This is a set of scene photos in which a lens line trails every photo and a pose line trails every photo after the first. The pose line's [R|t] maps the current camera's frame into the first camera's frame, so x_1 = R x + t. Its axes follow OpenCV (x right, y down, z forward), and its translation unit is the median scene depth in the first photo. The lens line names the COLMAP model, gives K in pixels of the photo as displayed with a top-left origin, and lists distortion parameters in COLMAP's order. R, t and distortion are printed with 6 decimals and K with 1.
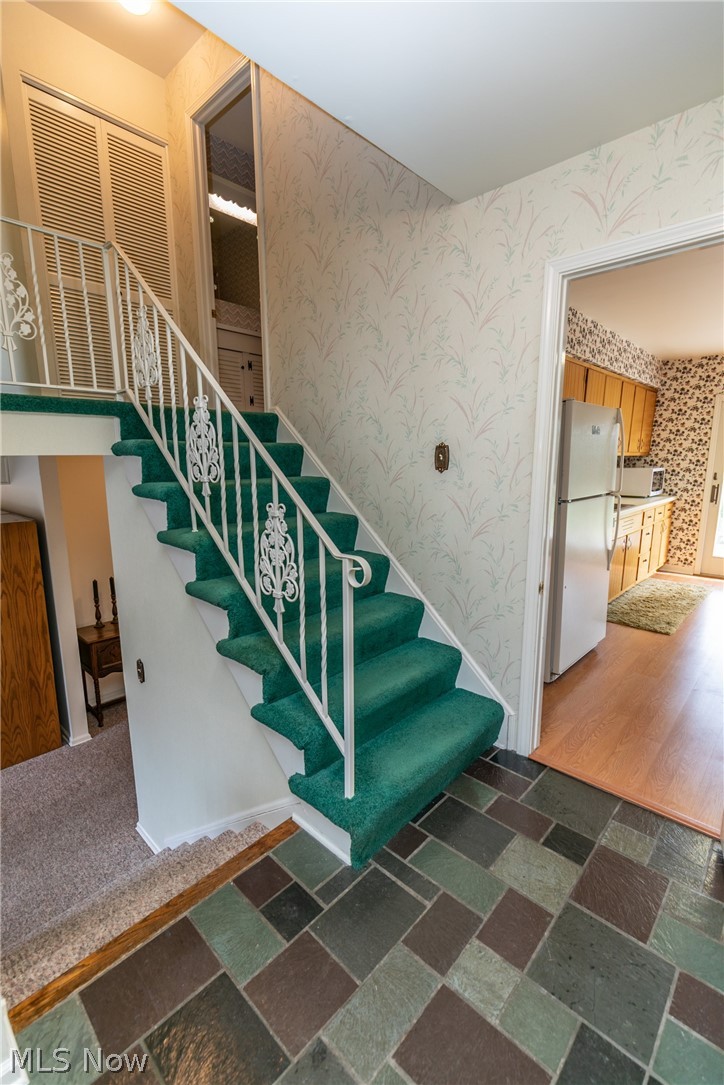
lens RADIAL K [[485.5, 0, 366.1], [0, 485.5, 544.7], [0, 0, 1]] dist [0.011043, -0.001830]
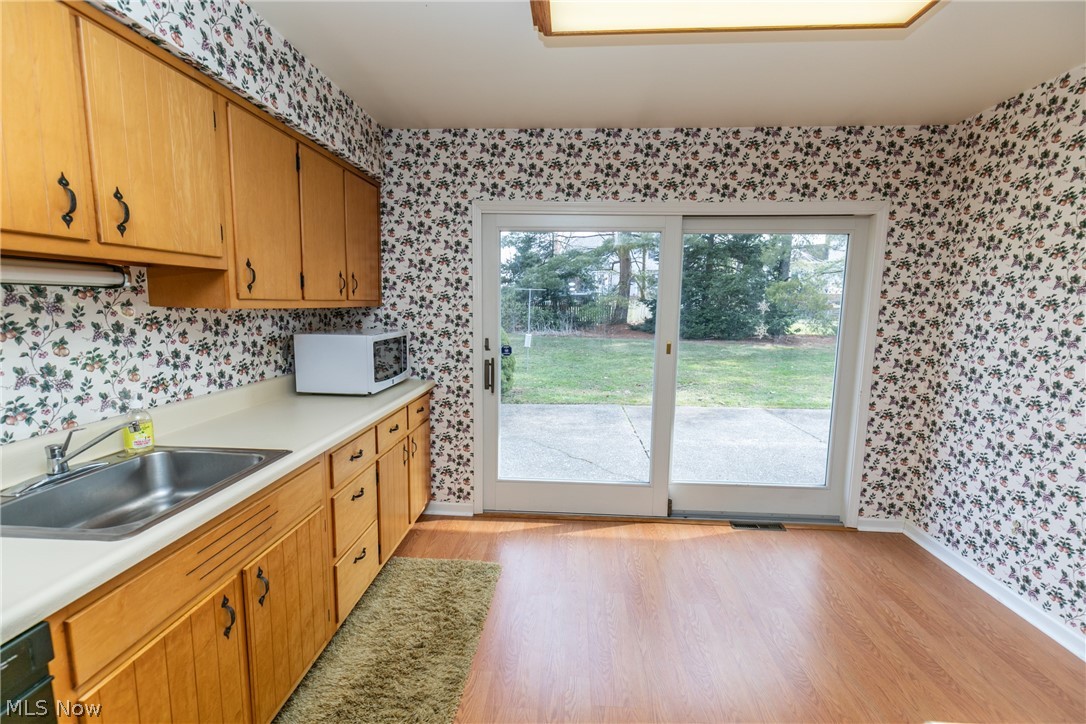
lens RADIAL K [[485.9, 0, 543.7], [0, 485.9, 365.2], [0, 0, 1]] dist [0.011043, -0.001830]
pose [[0.771318, -0.064230, 0.633200, 0.388369], [0.100643, 0.994686, -0.021698, -0.092662], [-0.628442, 0.080463, 0.773684, 0.498551]]
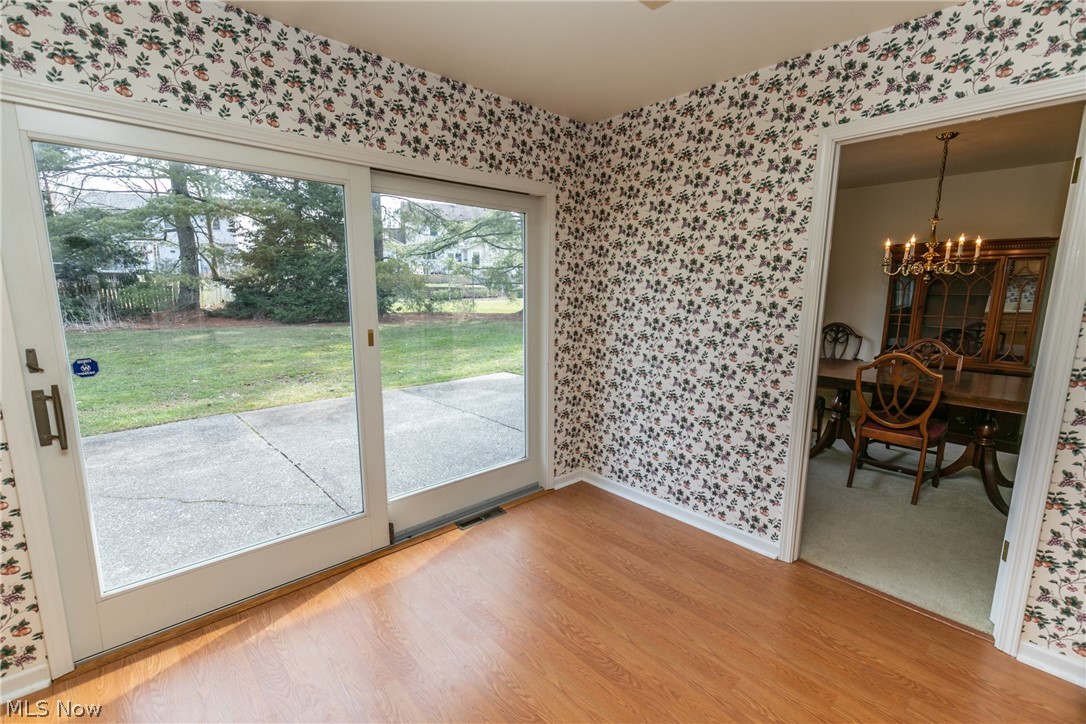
lens RADIAL K [[485.9, 0, 542.0], [0, 485.9, 368.0], [0, 0, 1]] dist [0.011043, -0.001830]
pose [[0.082744, -0.157088, 0.984112, 0.429282], [0.181029, 0.973439, 0.140164, -0.116678], [-0.979991, 0.166555, 0.108984, 0.638619]]
